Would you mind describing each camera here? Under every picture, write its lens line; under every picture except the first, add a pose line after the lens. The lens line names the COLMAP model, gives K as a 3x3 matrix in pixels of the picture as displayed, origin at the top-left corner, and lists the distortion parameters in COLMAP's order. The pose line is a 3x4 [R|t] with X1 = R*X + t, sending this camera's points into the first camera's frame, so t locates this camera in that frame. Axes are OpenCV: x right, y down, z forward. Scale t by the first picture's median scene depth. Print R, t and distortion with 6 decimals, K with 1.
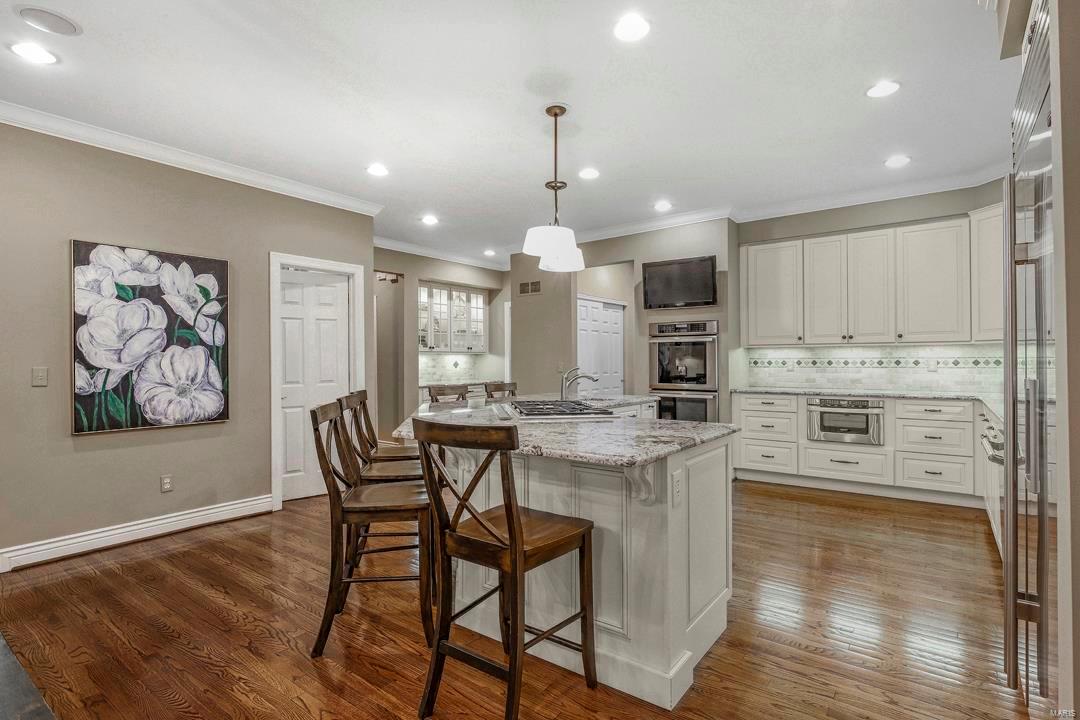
lens RADIAL K [[532.7, 0, 541.2], [0, 532.7, 357.4], [0, 0, 1]] dist [-0.003352, -0.001364]
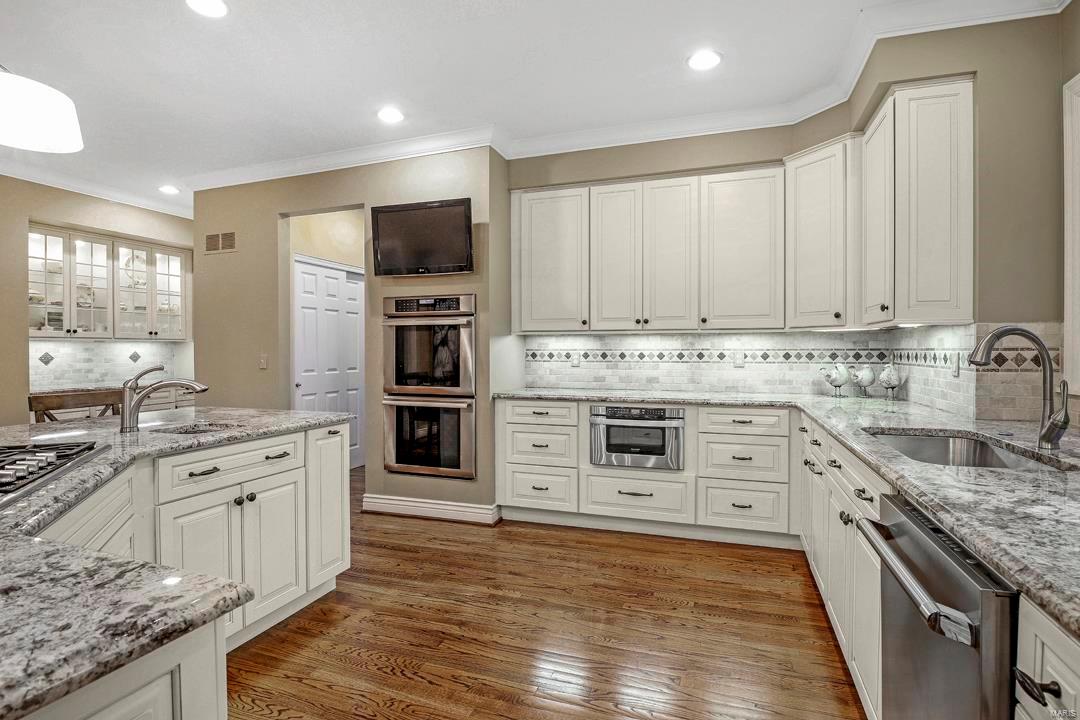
lens RADIAL K [[532.7, 0, 541.2], [0, 532.7, 357.4], [0, 0, 1]] dist [-0.003352, -0.001364]
pose [[0.953191, -0.001131, 0.302367, 0.208413], [-0.004337, 0.999839, 0.017411, -0.000322], [-0.302338, -0.017908, 0.953033, 0.320881]]
